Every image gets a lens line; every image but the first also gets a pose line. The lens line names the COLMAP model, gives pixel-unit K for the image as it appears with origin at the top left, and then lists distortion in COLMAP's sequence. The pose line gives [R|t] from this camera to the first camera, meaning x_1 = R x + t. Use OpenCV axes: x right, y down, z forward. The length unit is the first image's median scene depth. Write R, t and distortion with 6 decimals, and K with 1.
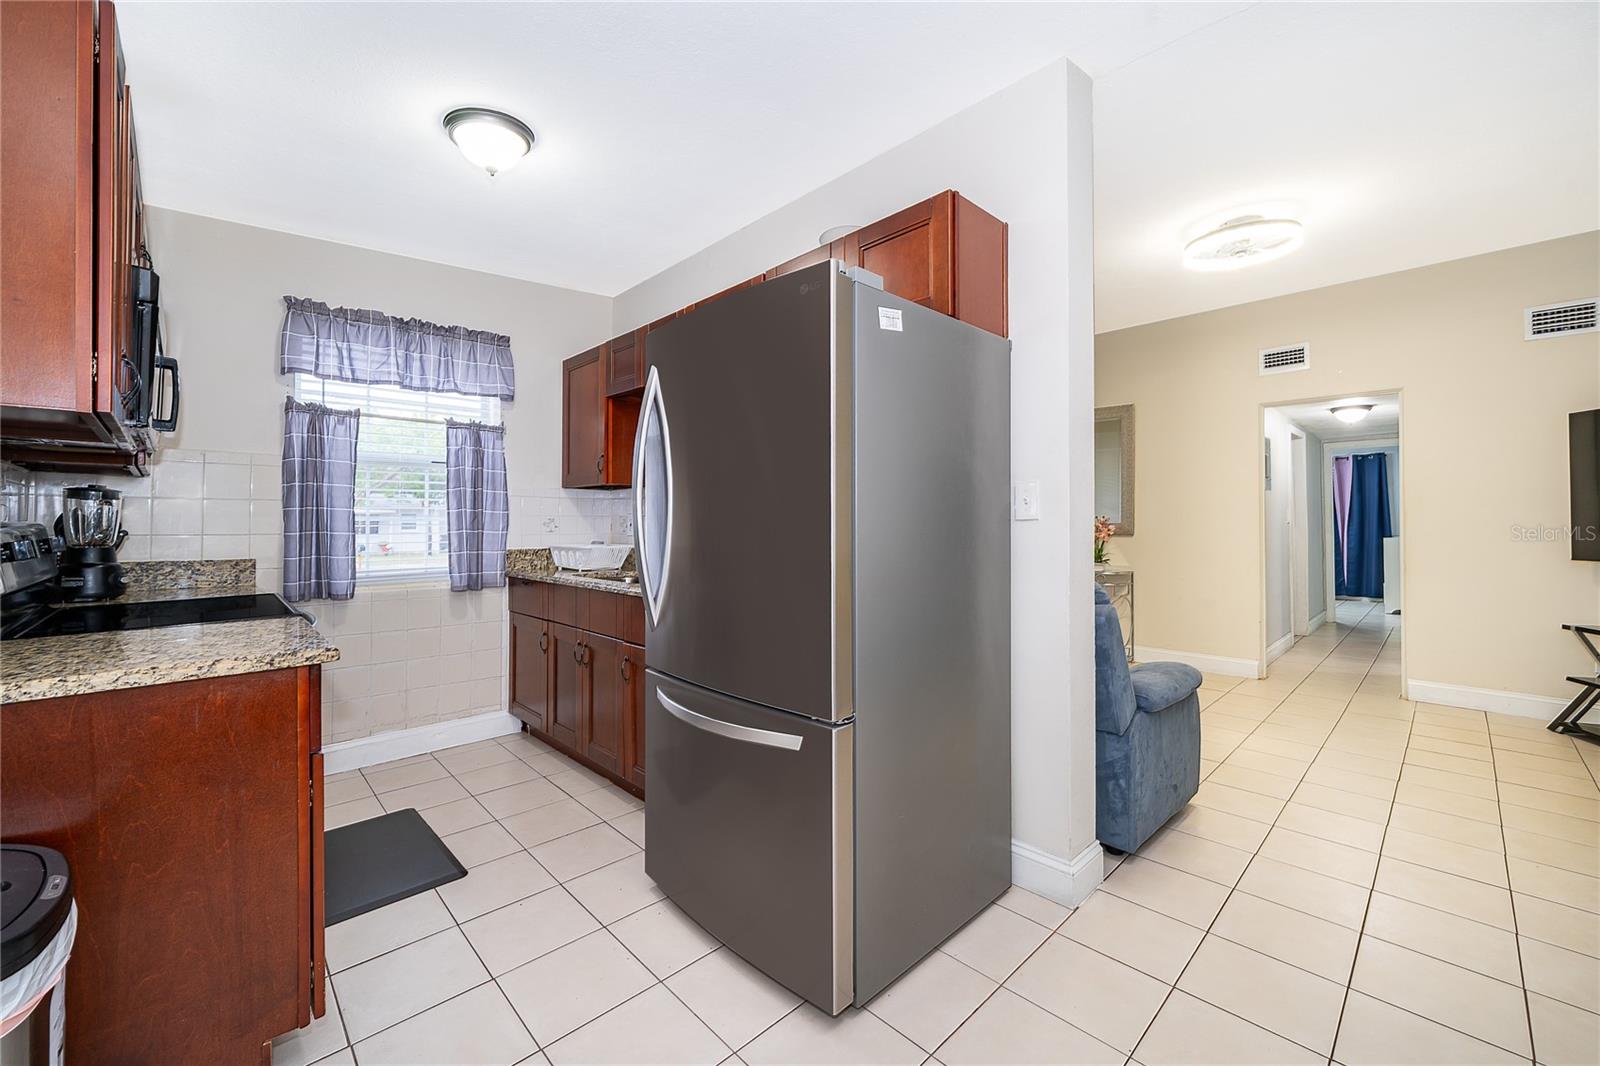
lens RADIAL K [[629.0, 0, 795.1], [0, 629.0, 520.4], [0, 0, 1]] dist [-0.000456, 0.000056]
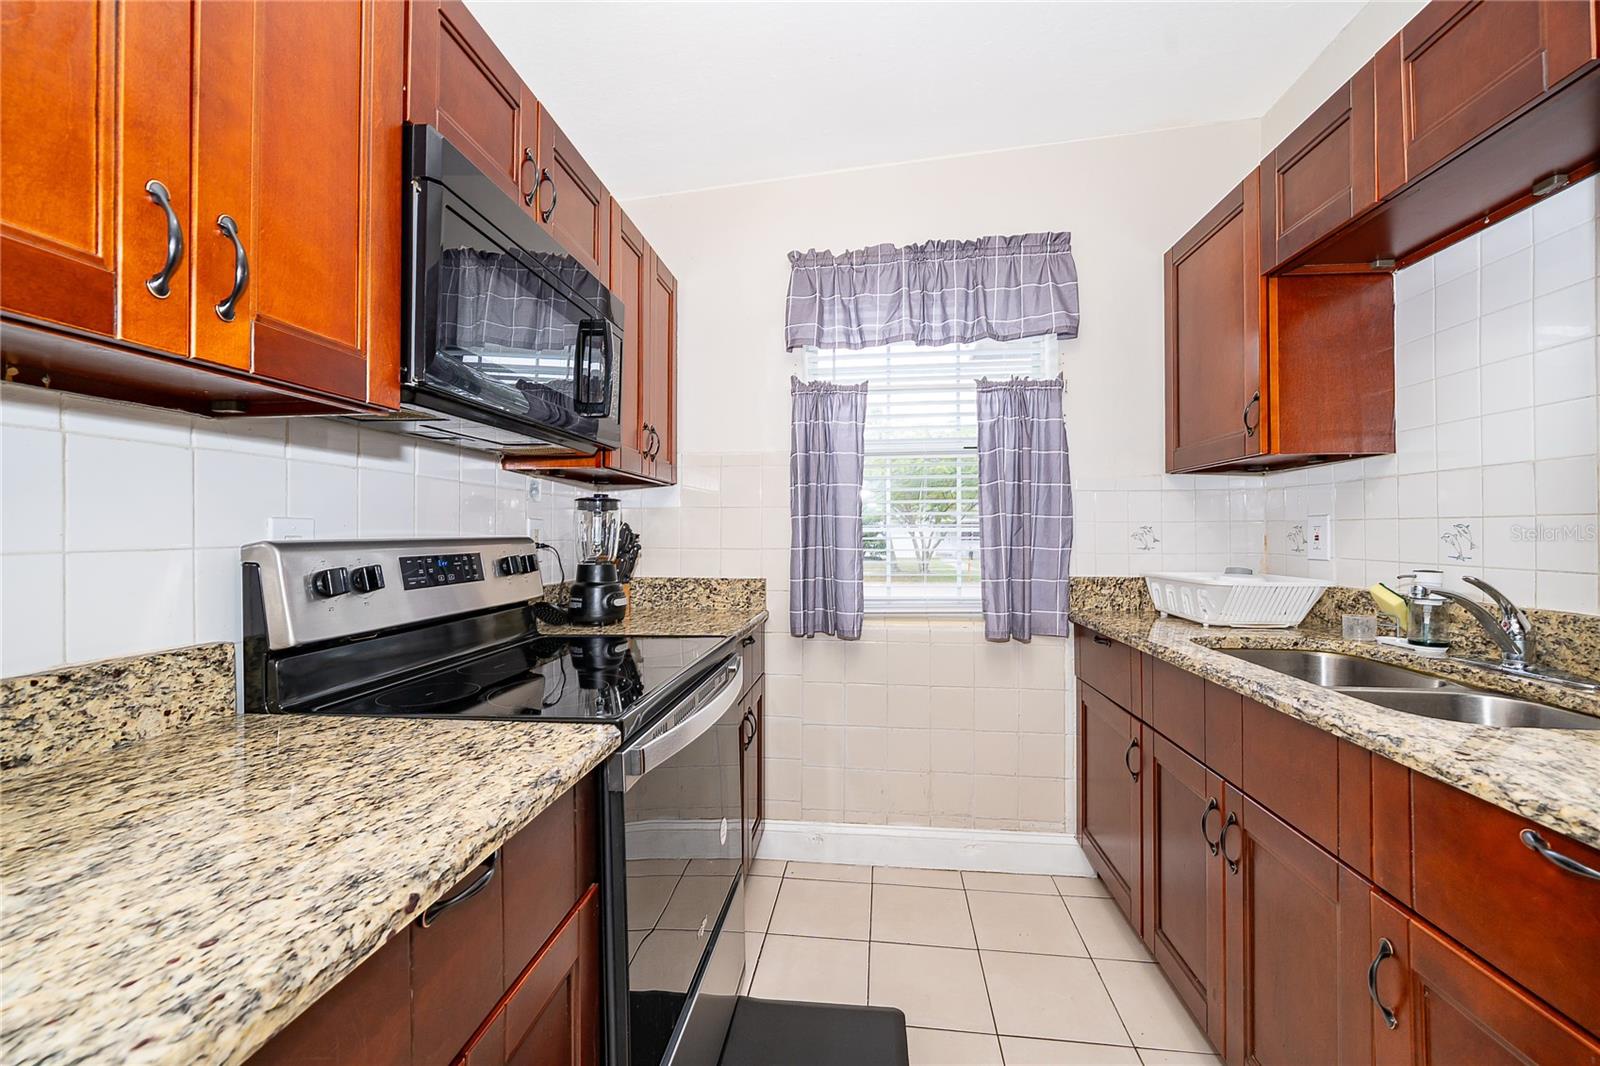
lens RADIAL K [[629.0, 0, 795.1], [0, 629.0, 520.4], [0, 0, 1]] dist [-0.000456, 0.000056]
pose [[0.634722, -0.013263, -0.772627, -0.159972], [0.006828, 0.999910, -0.011555, -0.004640], [0.772710, 0.002059, 0.634756, 0.420919]]
